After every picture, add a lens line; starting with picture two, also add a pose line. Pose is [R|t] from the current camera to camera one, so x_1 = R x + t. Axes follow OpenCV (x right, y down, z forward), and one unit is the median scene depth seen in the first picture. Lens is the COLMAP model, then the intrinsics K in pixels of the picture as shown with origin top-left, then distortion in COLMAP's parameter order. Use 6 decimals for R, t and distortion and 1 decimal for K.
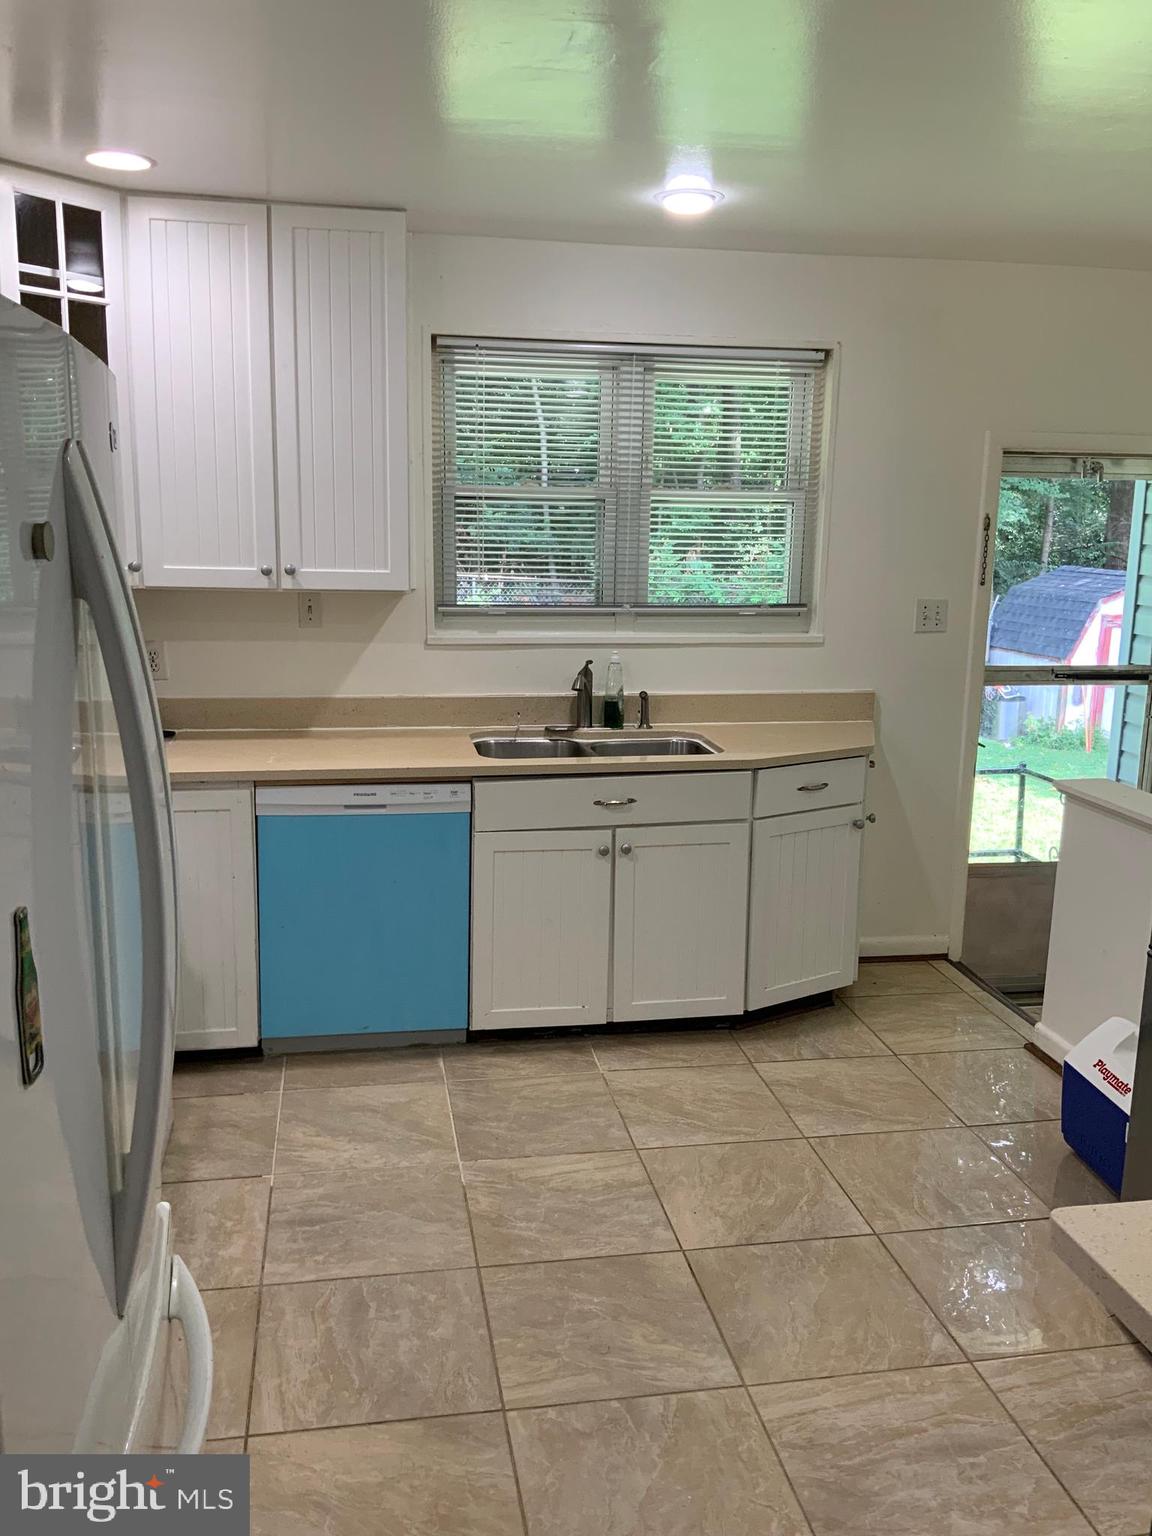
lens RADIAL K [[1257.5, 0, 572.7], [0, 1257.5, 764.1], [0, 0, 1]] dist [0.111918, -0.227679]
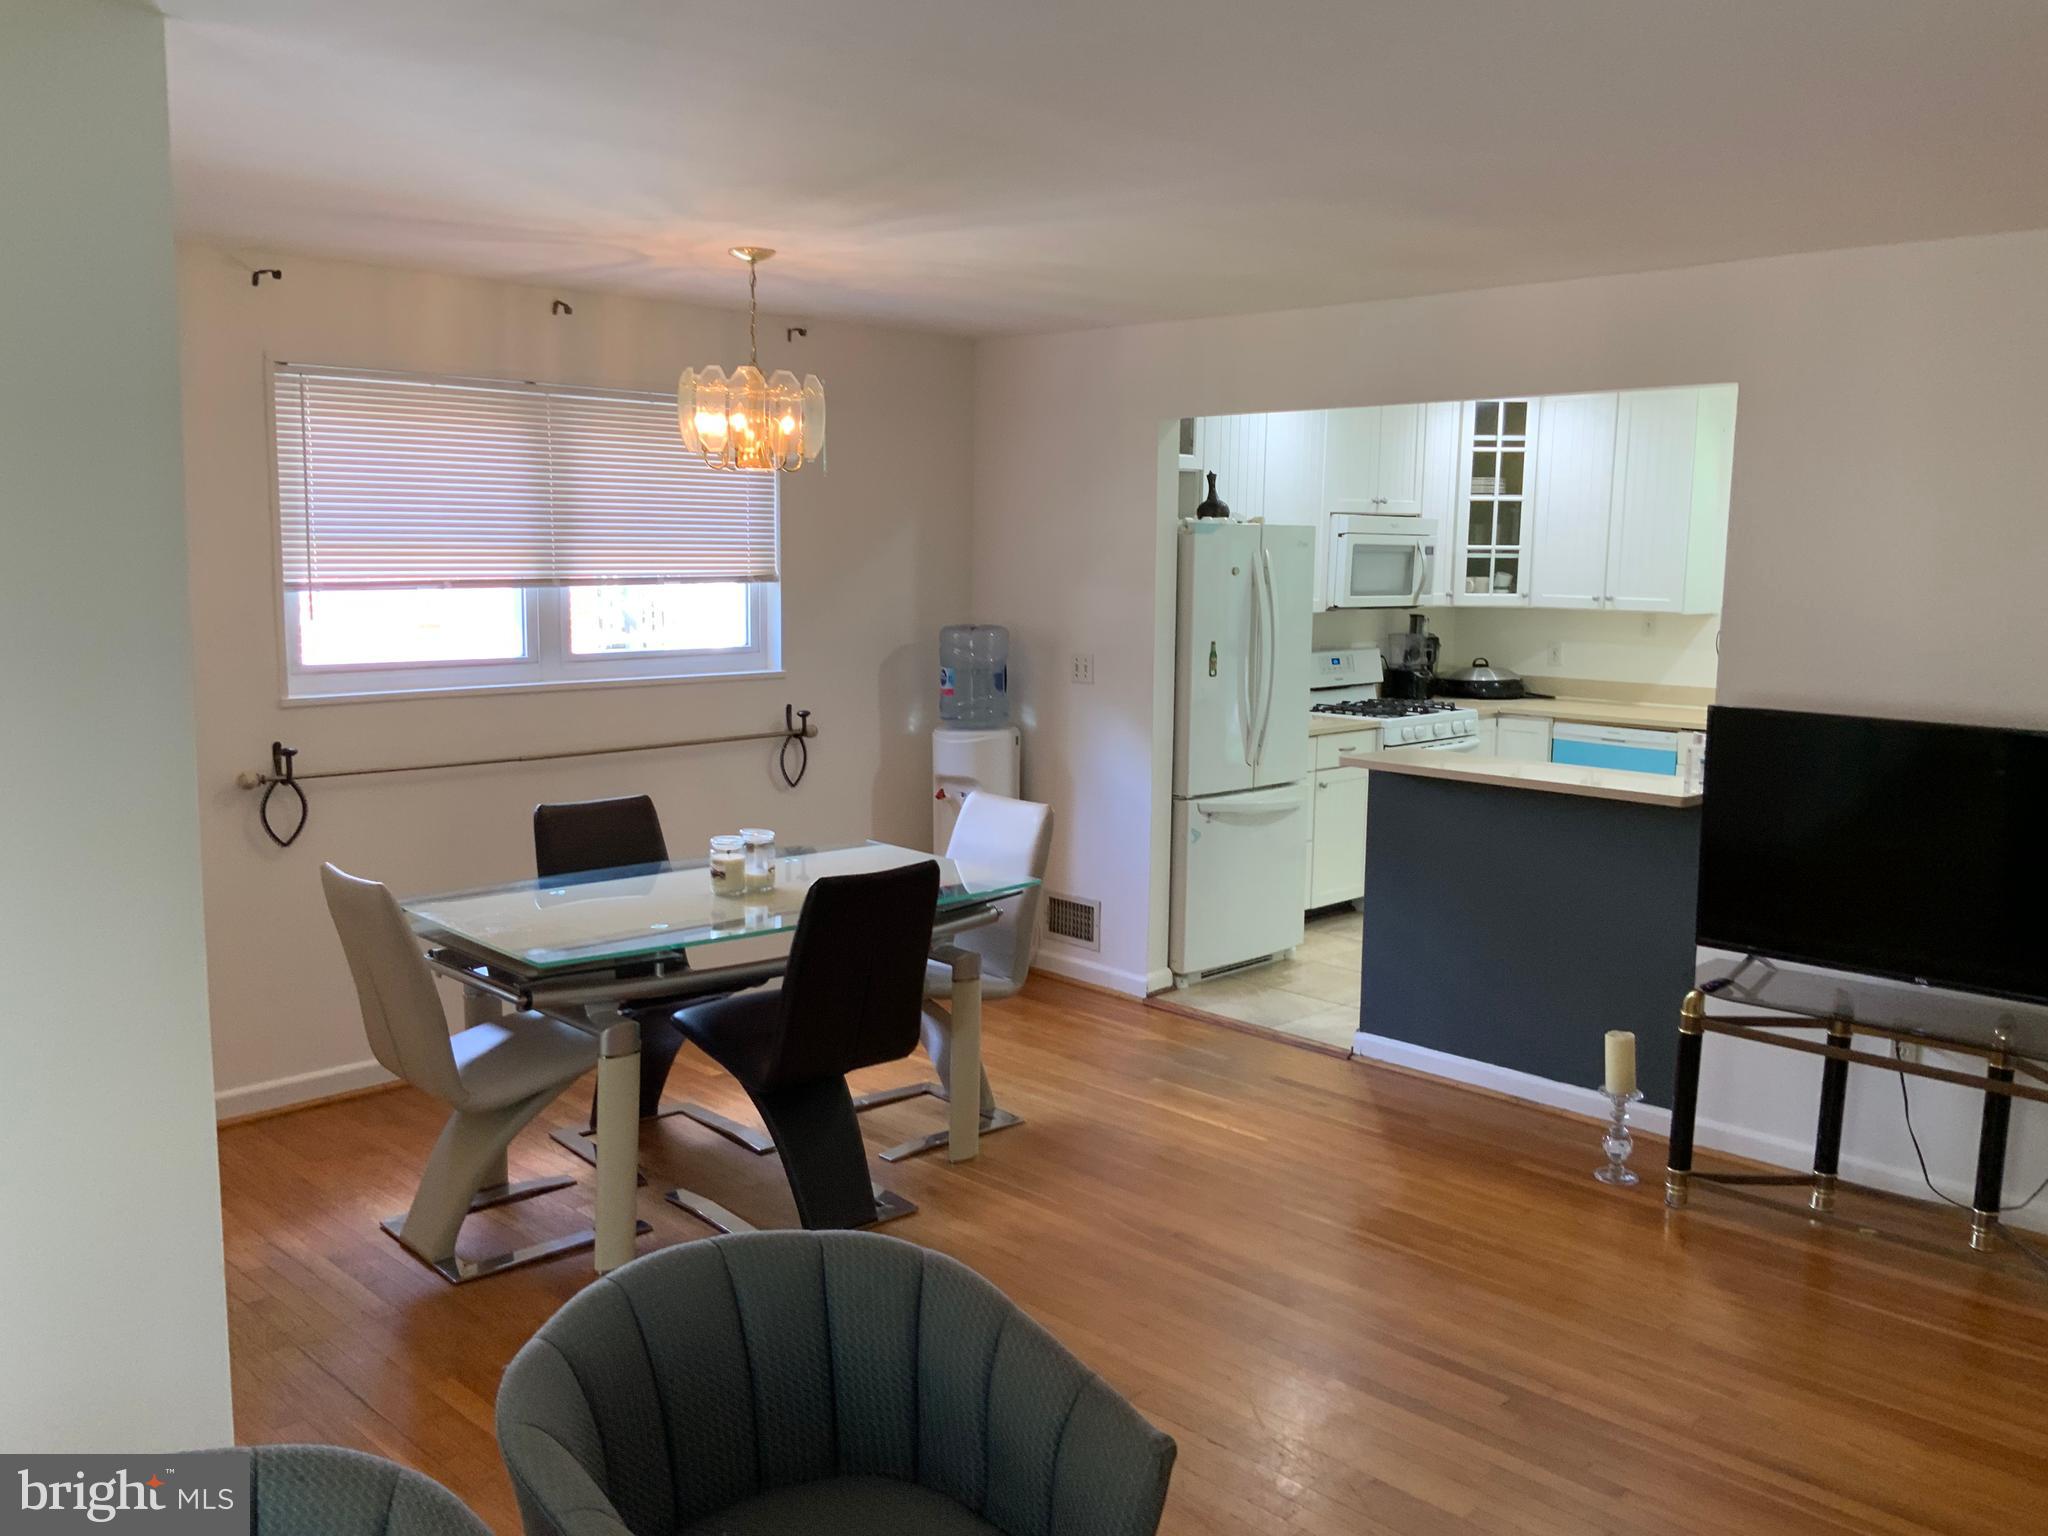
lens RADIAL K [[1679.0, 0, 989.5], [0, 1679.0, 792.7], [0, 0, 1]] dist [0.061340, -0.125146]
pose [[0.557803, 0.111527, -0.822446, 1.159669], [-0.160039, 0.986787, 0.025269, 0.169310], [0.814397, 0.117528, 0.568282, -0.870032]]
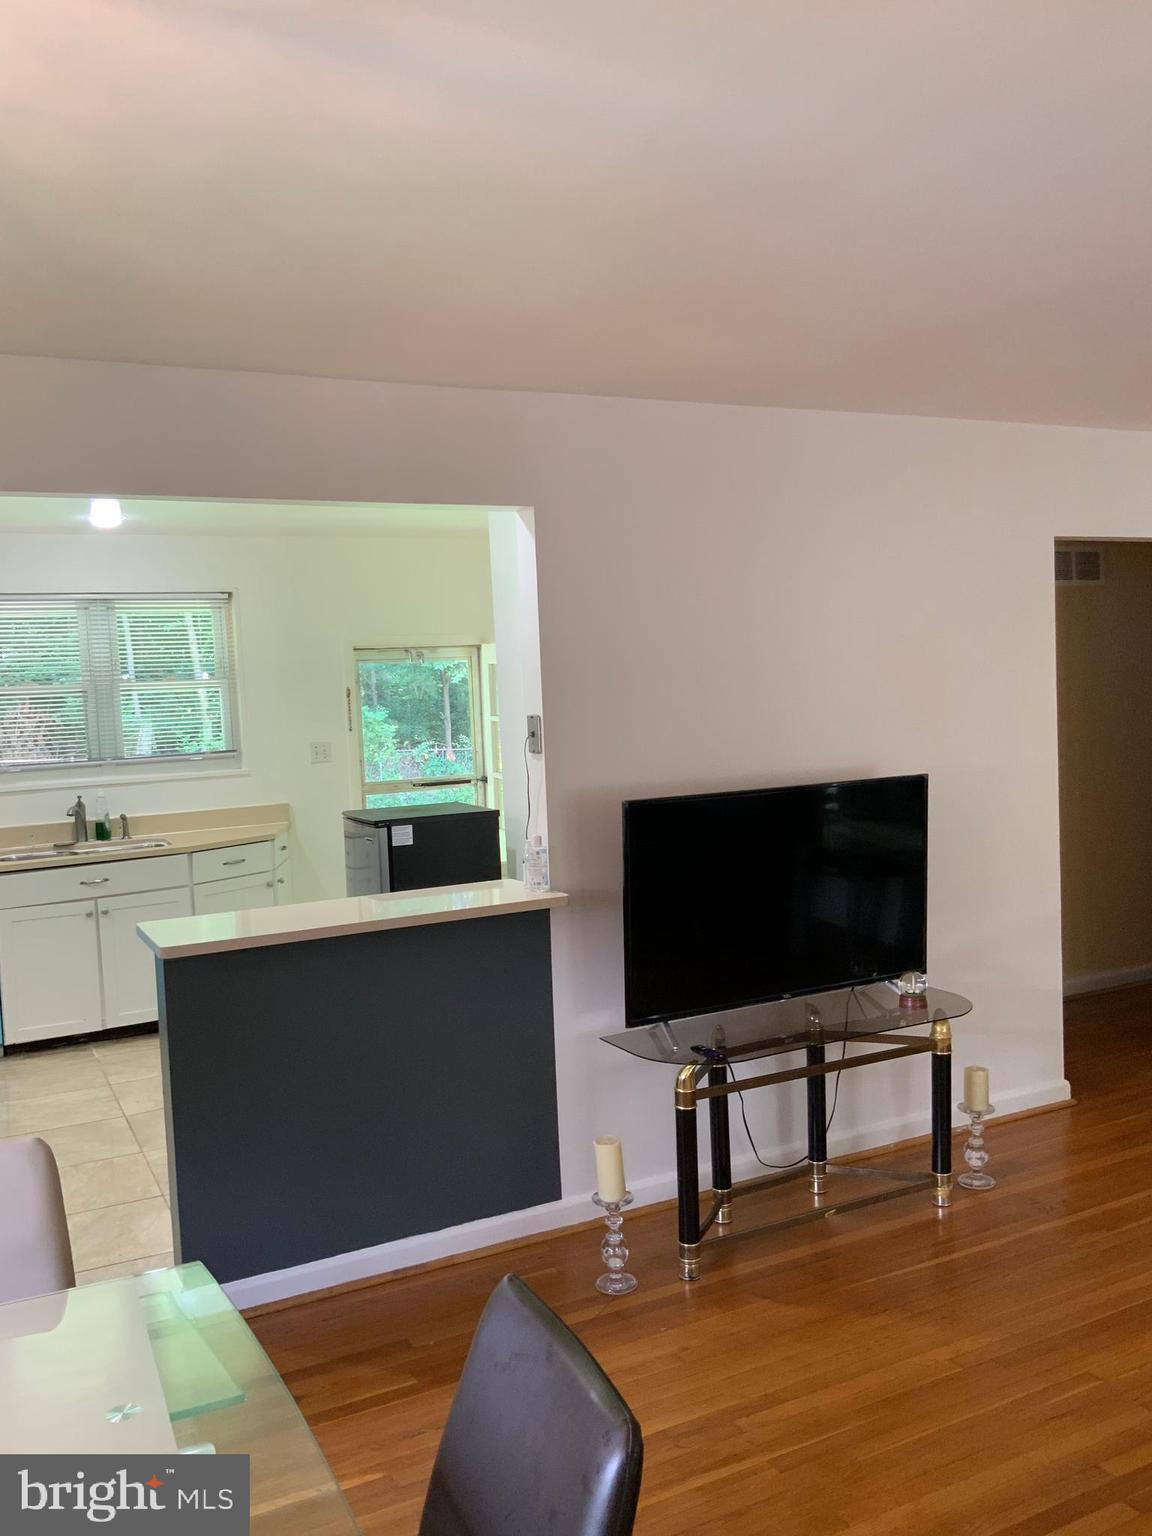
lens RADIAL K [[1259.3, 0, 576.0], [0, 1259.3, 768.0], [0, 0, 1]] dist [0.061340, -0.125146]
pose [[0.955711, -0.079267, 0.283432, 0.169334], [0.114895, 0.987117, -0.111353, 0.134293], [-0.270954, 0.138986, 0.952505, -0.677231]]
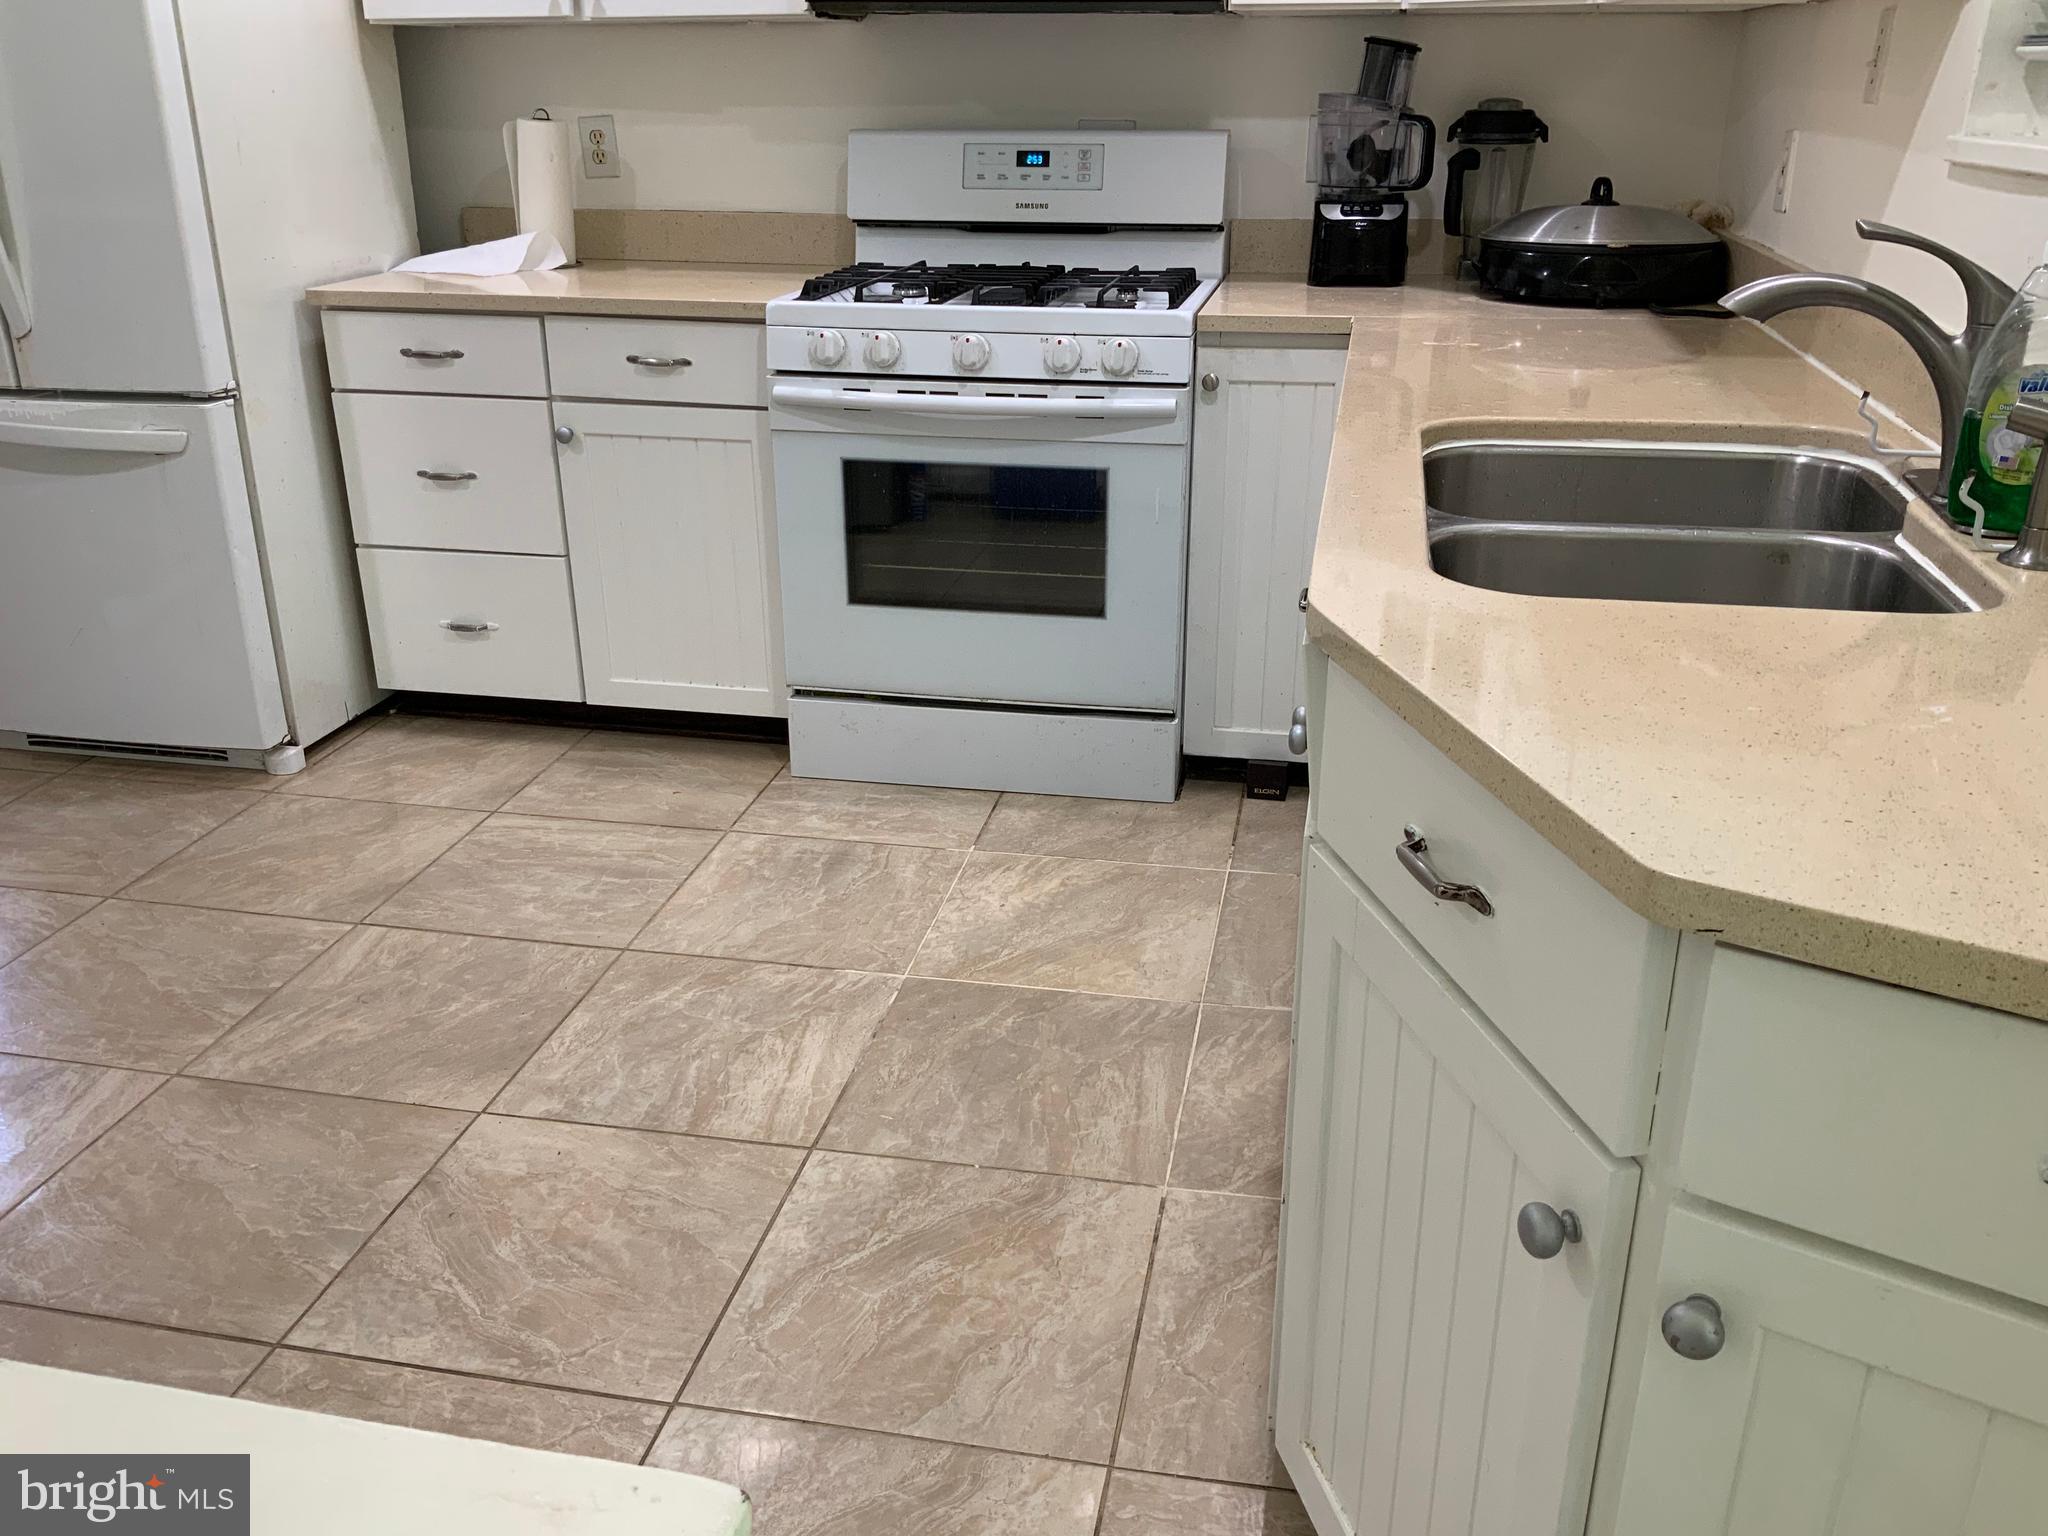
lens RADIAL K [[1676.6, 0, 1021.0], [0, 1676.6, 773.8], [0, 0, 1]] dist [0.111918, -0.227679]
pose [[-0.361901, 0.340557, -0.867784, 0.479737], [-0.185376, 0.886001, 0.425015, -0.108446], [0.913599, 0.314680, -0.257513, 1.055378]]
